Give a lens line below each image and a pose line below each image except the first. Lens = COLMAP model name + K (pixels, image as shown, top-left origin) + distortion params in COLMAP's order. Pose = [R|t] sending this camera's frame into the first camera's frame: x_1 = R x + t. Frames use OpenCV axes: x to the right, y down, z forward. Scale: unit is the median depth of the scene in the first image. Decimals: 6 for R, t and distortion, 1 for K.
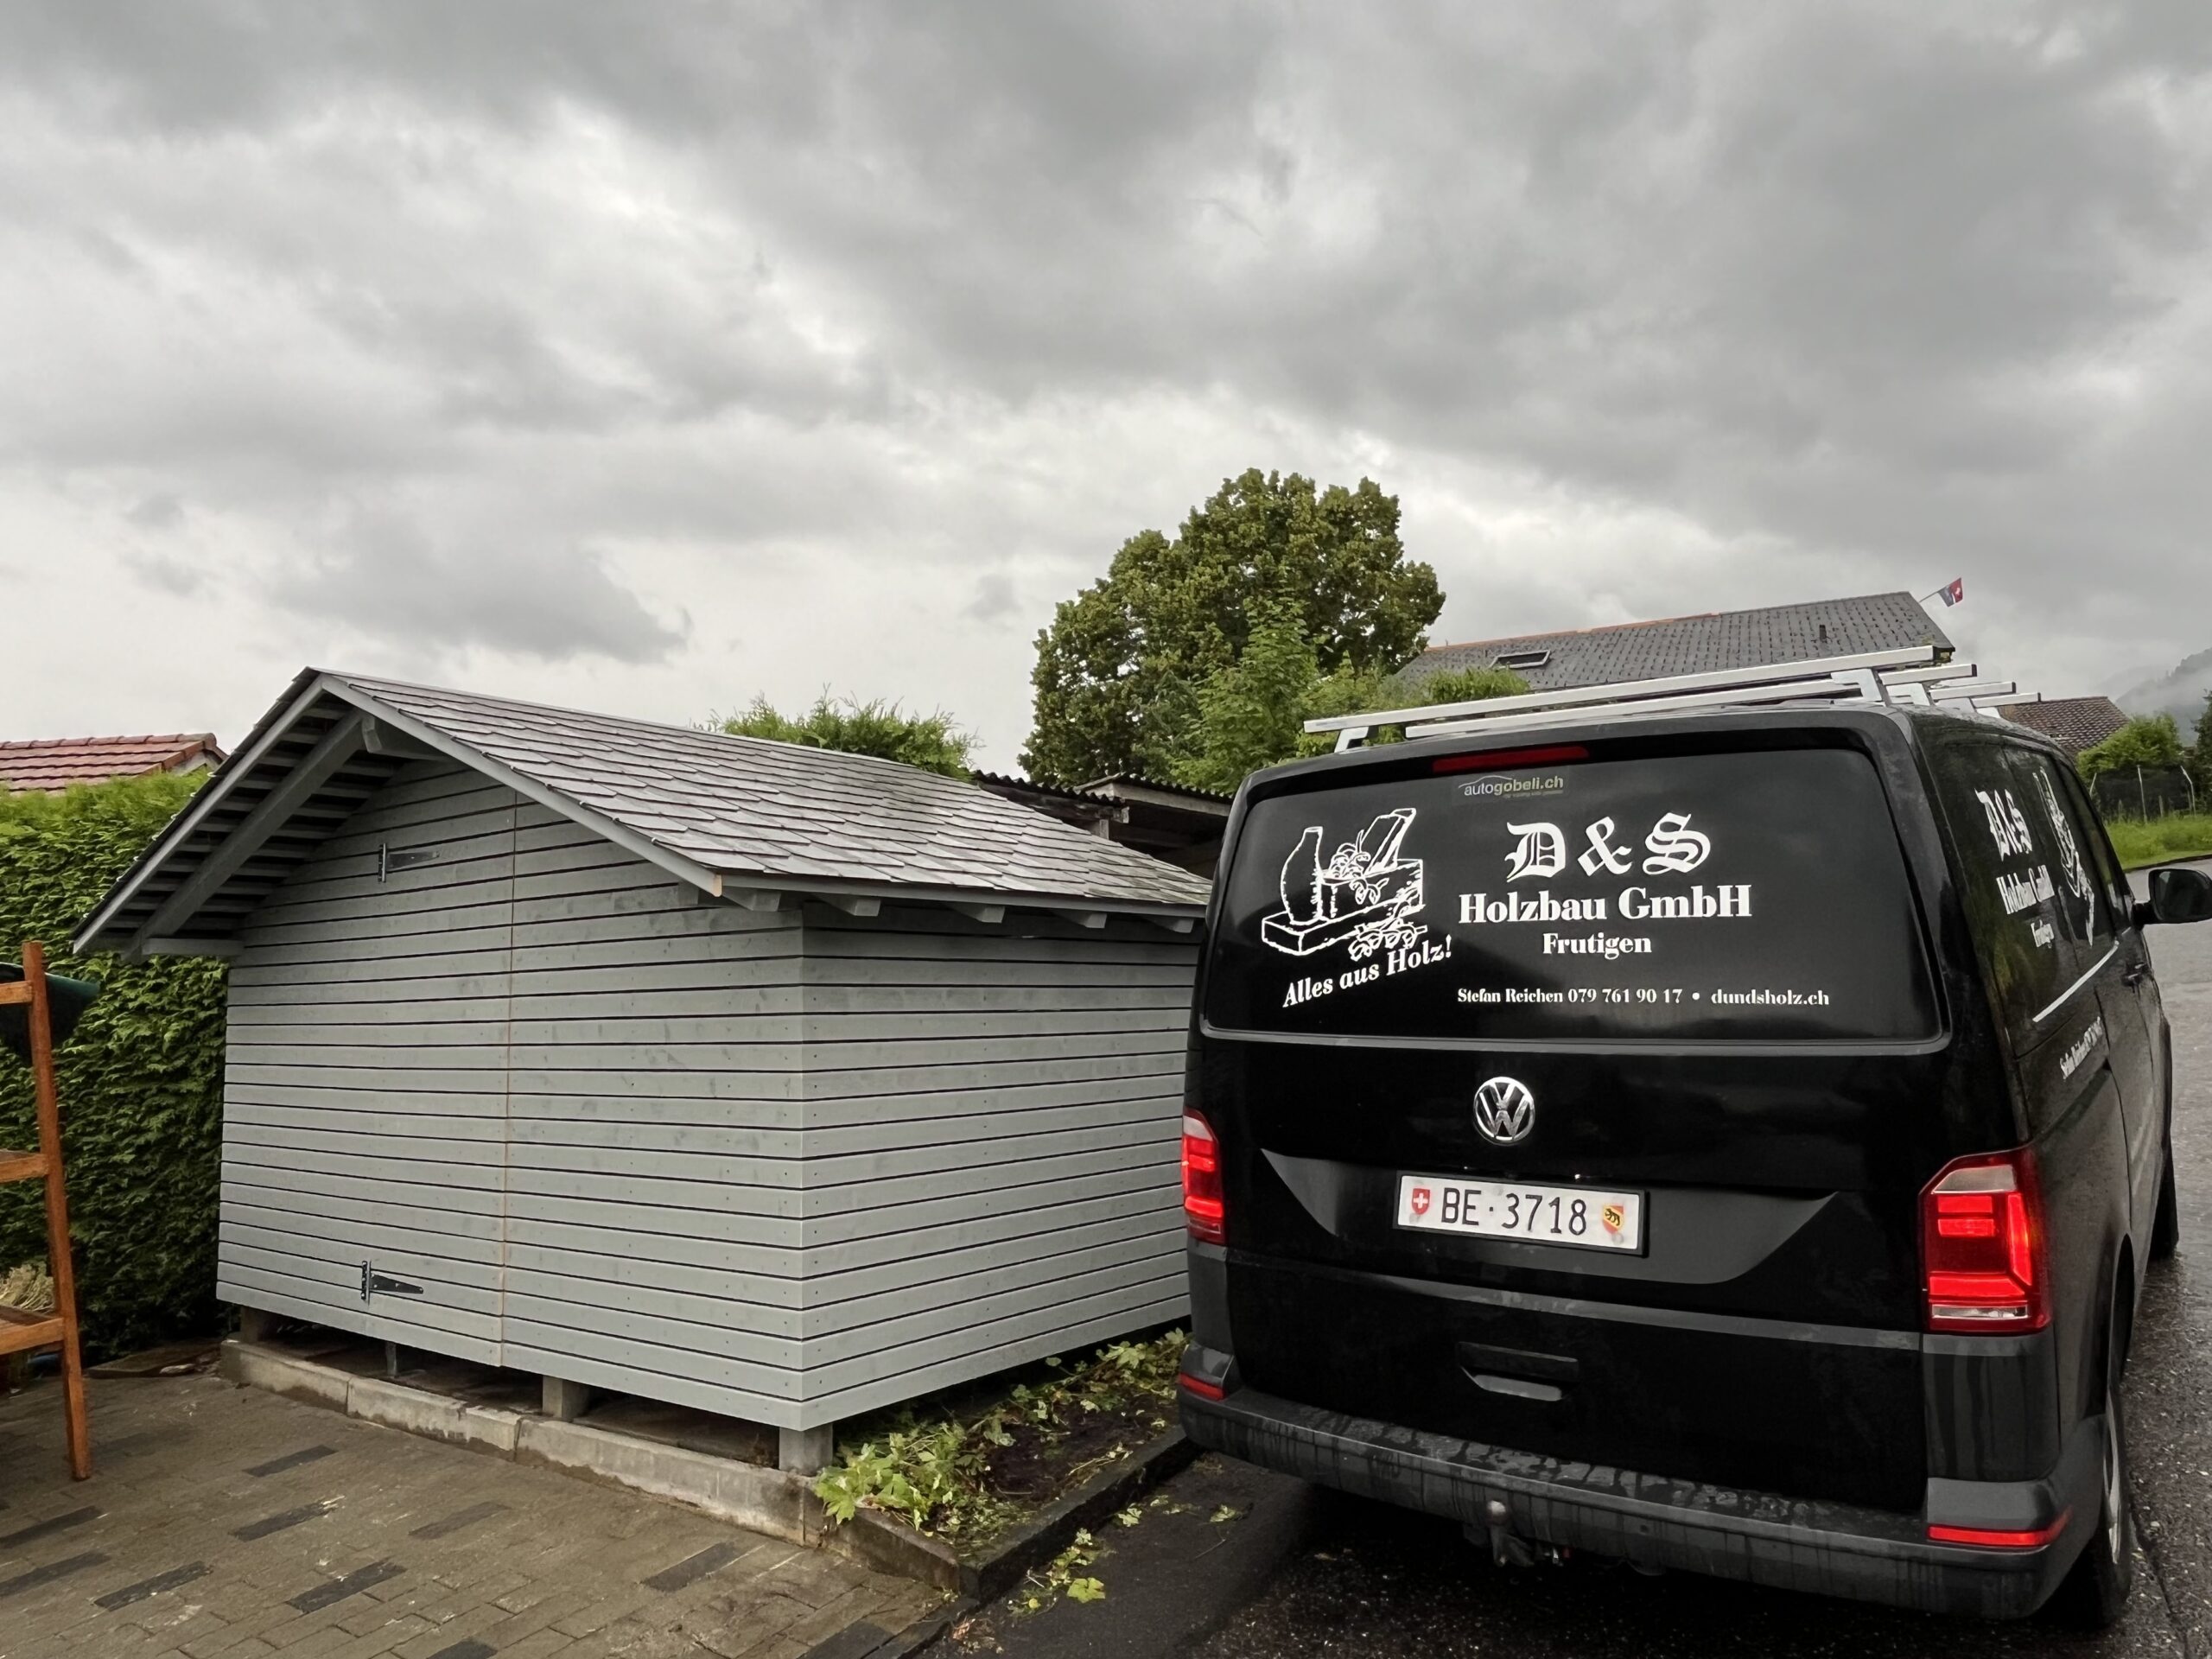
lens RADIAL K [[1498.0, 0, 1106.0], [0, 1498.0, 829.5], [0, 0, 1]] dist [-0.005186, -0.001029]
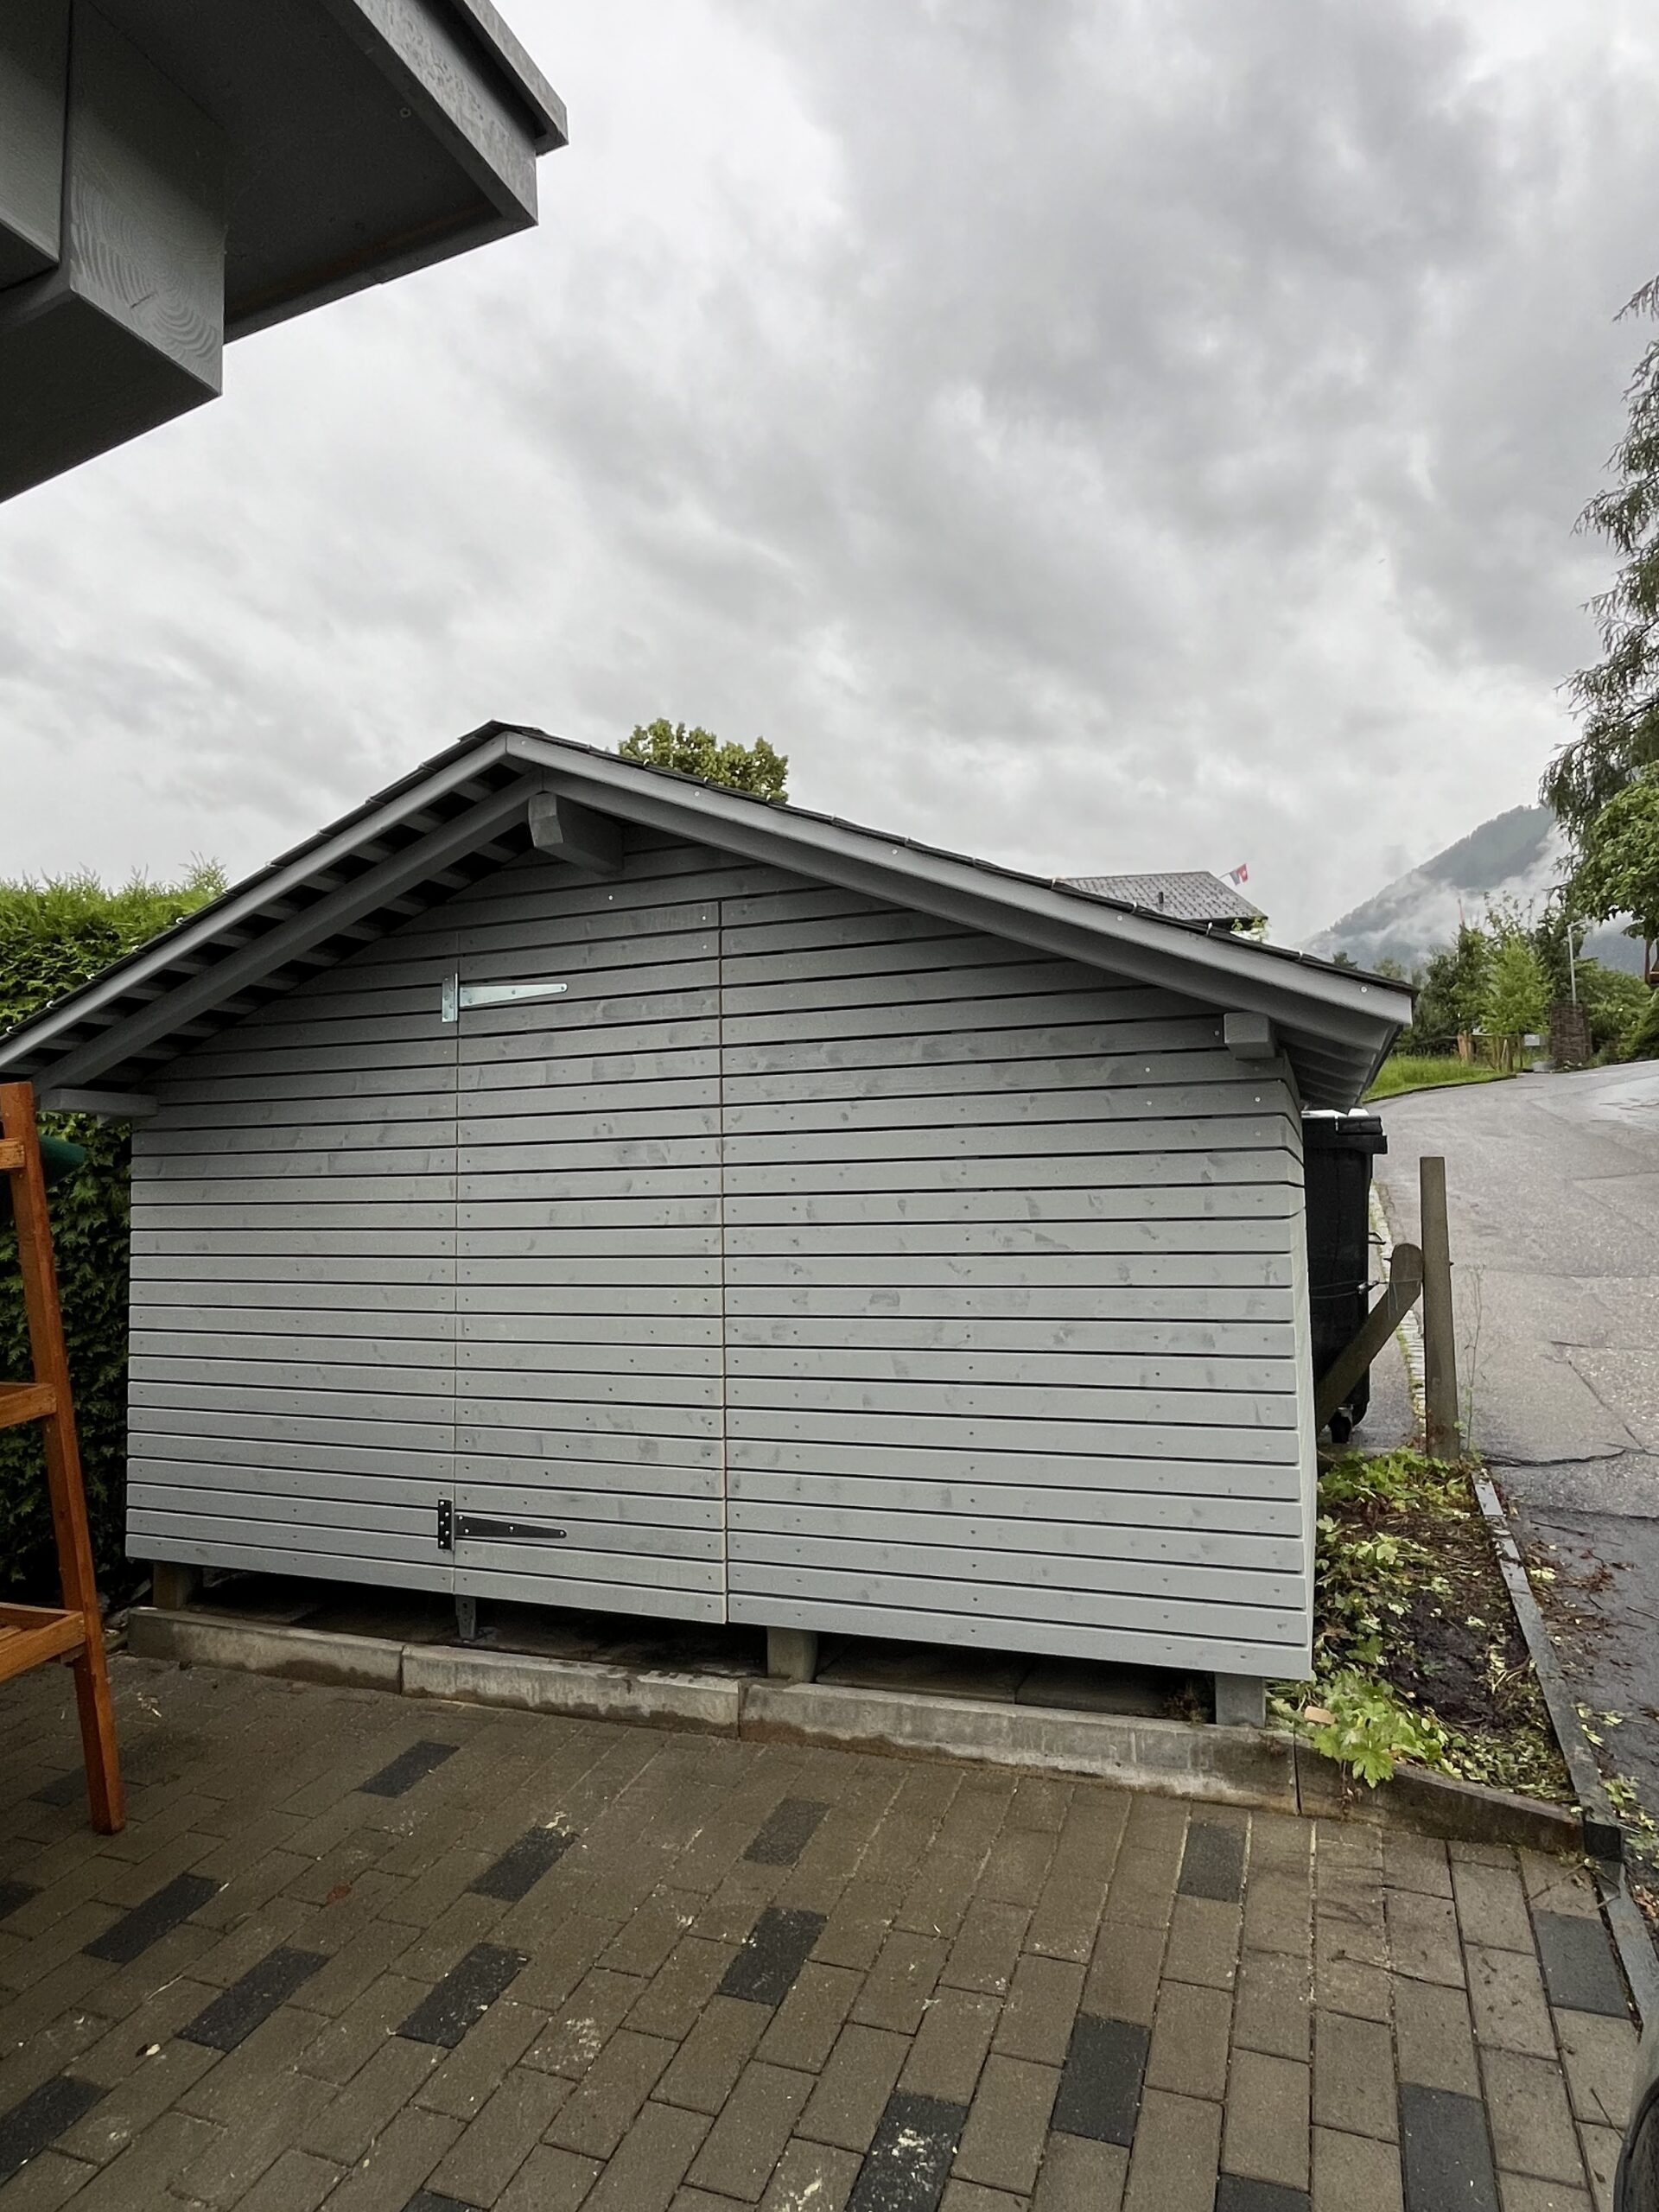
lens RADIAL K [[1296.4, 0, 829.5], [0, 1296.4, 1106.0], [0, 0, 1]] dist [0.000125, -0.000054]
pose [[0.957970, 0.022710, 0.285967, -0.408571], [-0.035040, 0.998660, 0.038075, 0.038785], [-0.284719, -0.046495, 0.957483, 0.242095]]
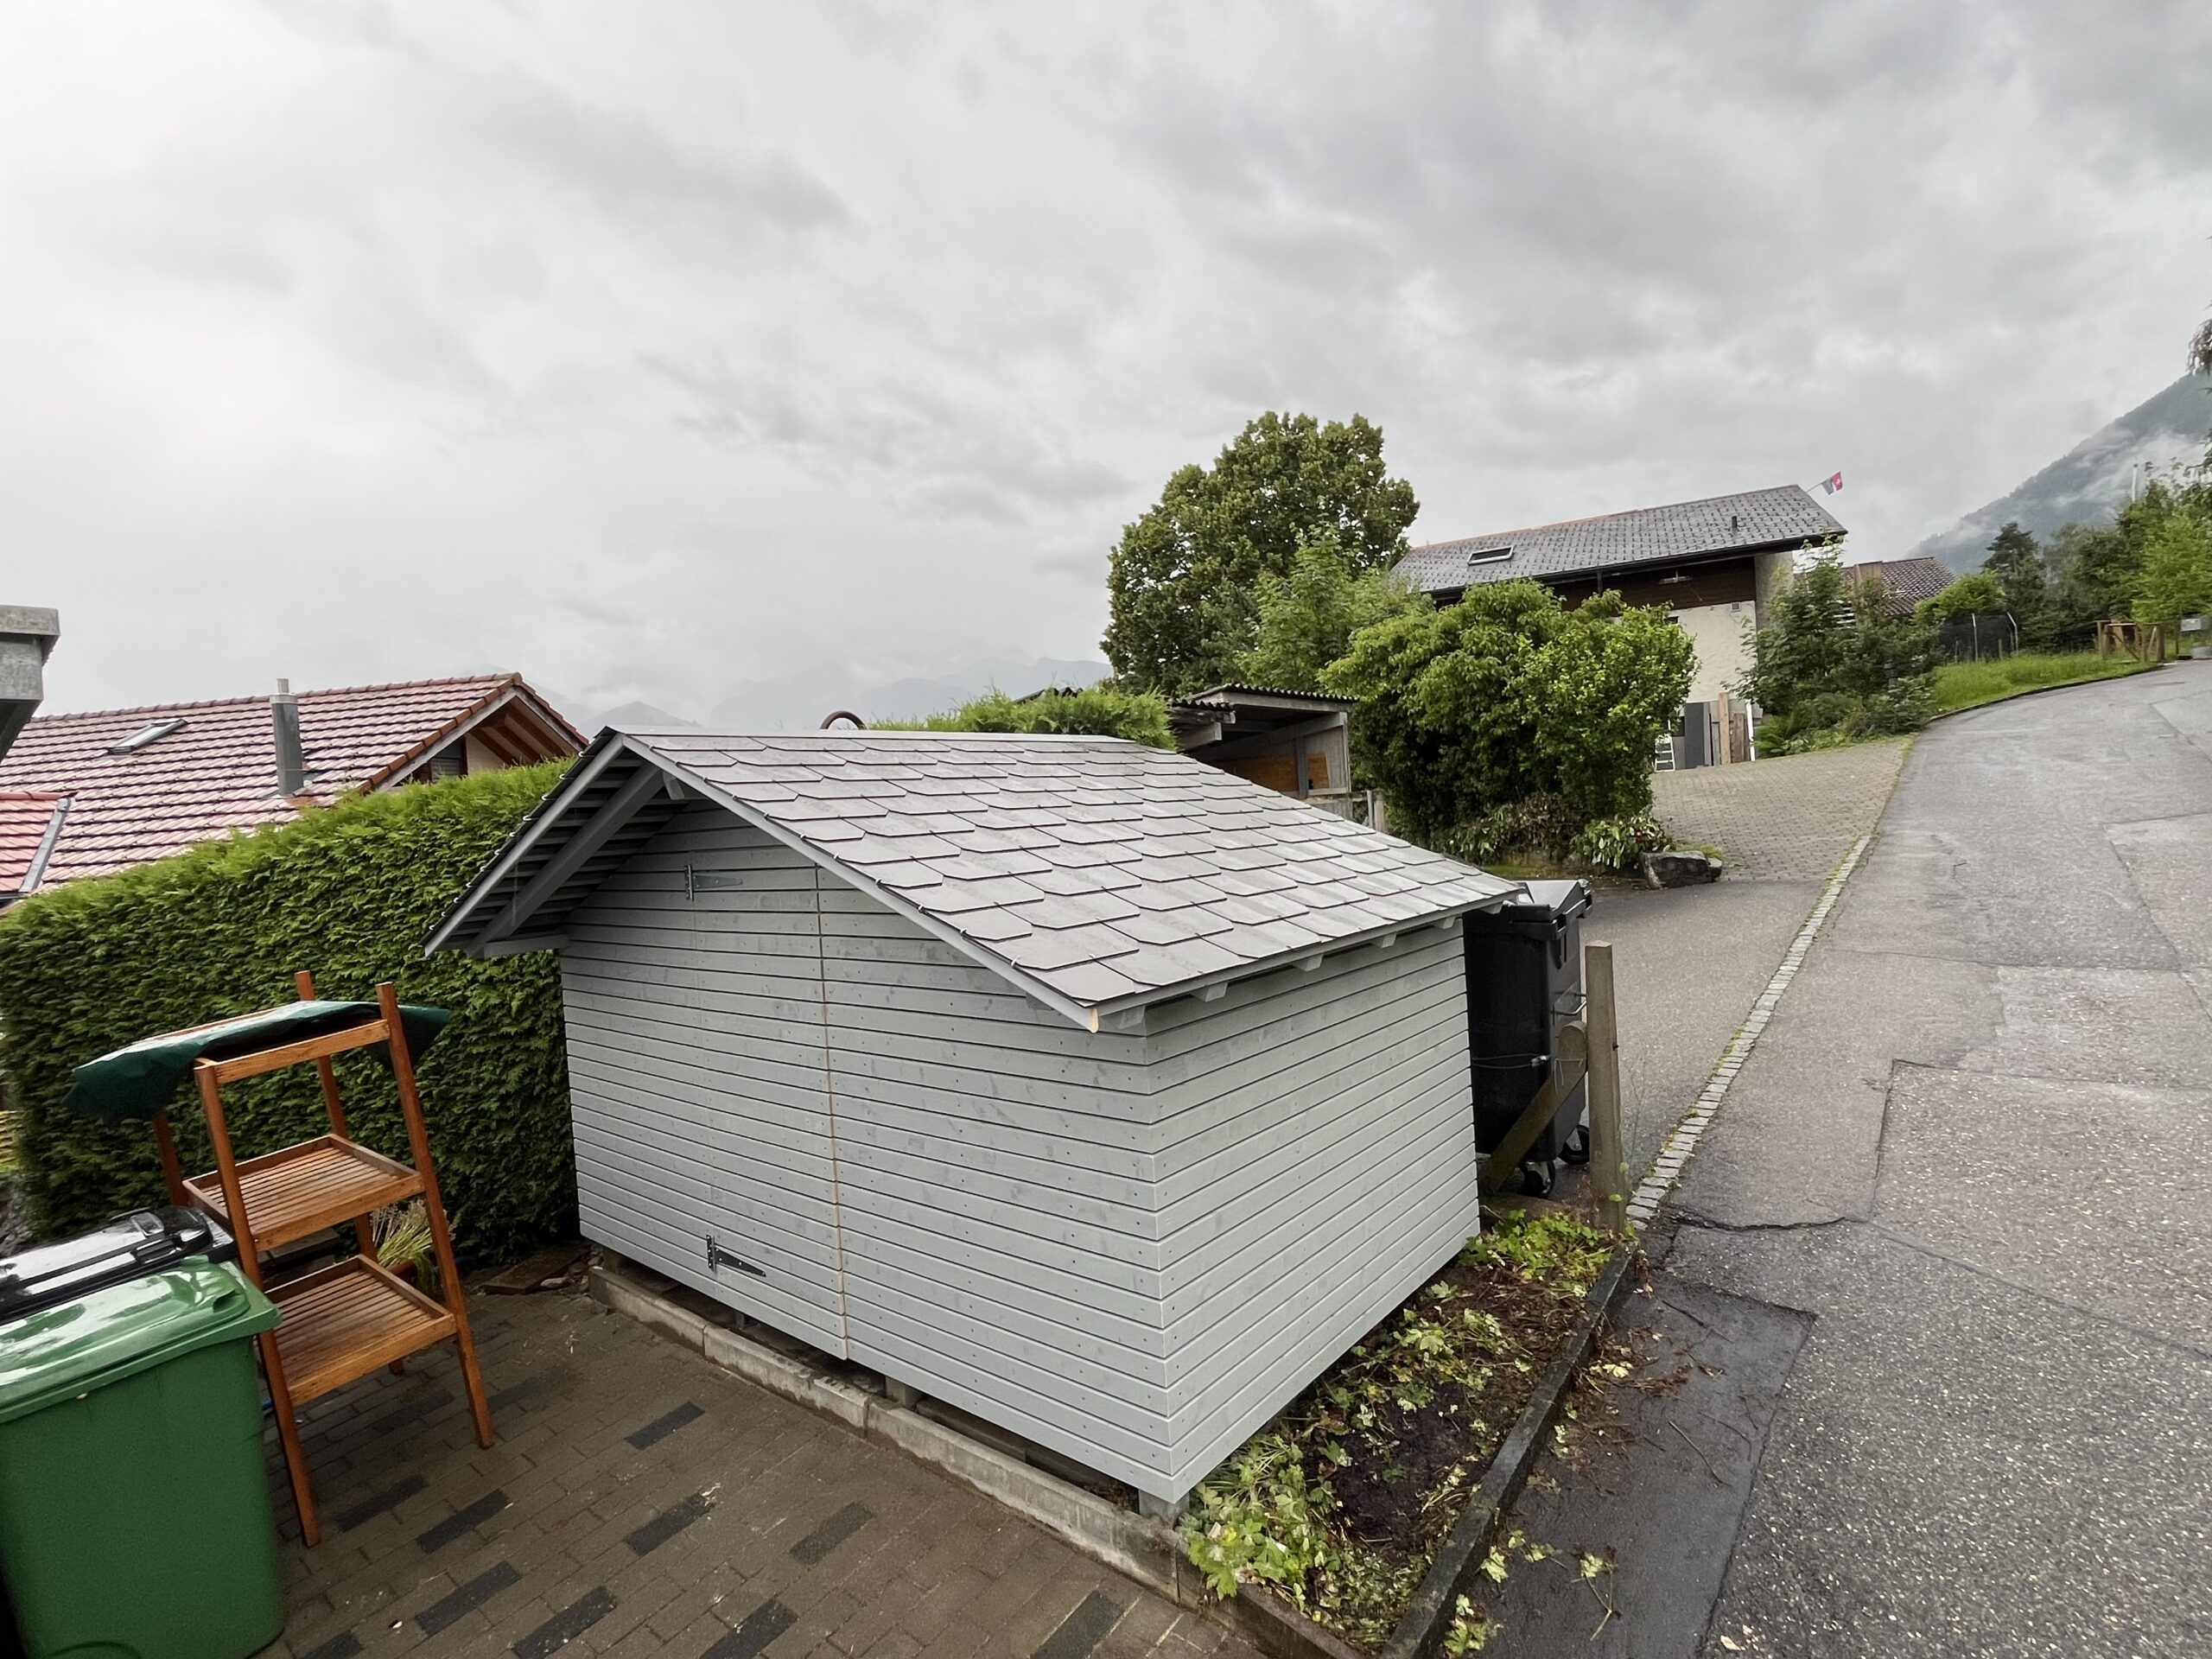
lens RADIAL K [[1066.6, 0, 1104.0], [0, 1066.6, 824.9], [0, 0, 1]] dist [-0.004246, -0.000216]
pose [[0.998058, -0.039272, -0.048359, -0.119972], [0.045260, 0.990521, 0.129689, -0.088853], [0.042808, -0.131625, 0.990375, 0.210412]]
